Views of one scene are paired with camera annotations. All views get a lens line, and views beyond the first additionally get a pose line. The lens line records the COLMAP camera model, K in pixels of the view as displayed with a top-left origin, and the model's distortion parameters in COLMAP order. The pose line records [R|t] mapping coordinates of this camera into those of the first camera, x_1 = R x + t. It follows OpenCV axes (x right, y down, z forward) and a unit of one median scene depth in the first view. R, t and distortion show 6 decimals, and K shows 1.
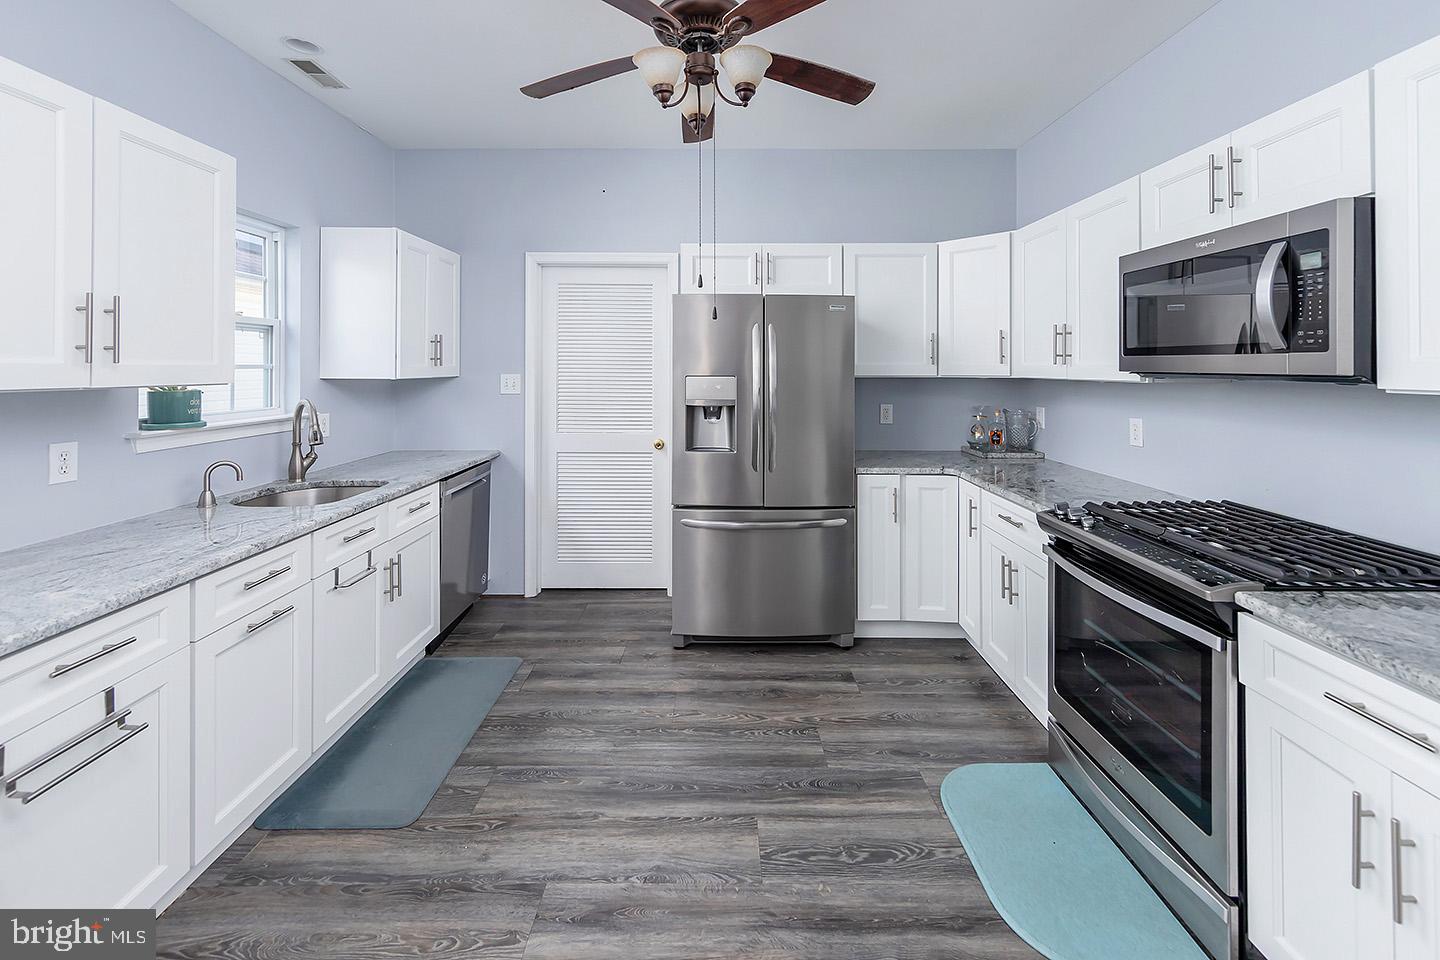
lens RADIAL K [[517.9, 0, 711.7], [0, 517.9, 373.3], [0, 0, 1]] dist [0.000548, 0.000026]
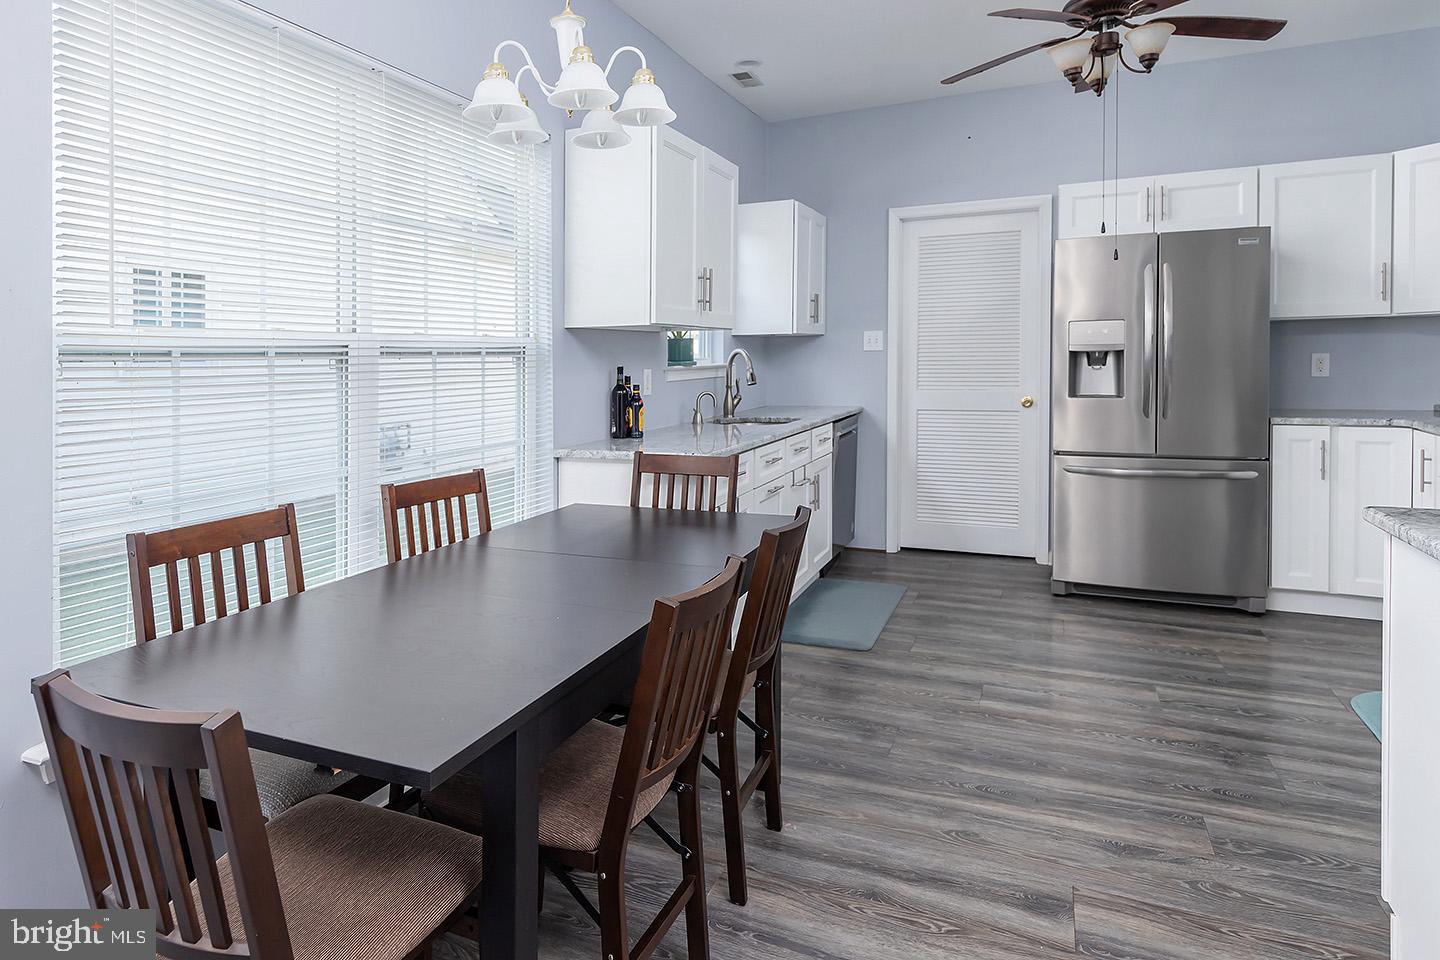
lens RADIAL K [[744.0, 0, 752.8], [0, 744.0, 395.9], [0, 0, 1]] dist [-0.000358, -0.000109]
pose [[0.931281, -0.000395, -0.364301, -0.092863], [0.019133, 0.998672, 0.047828, 0.066257], [0.363799, -0.051512, 0.930052, -0.544581]]
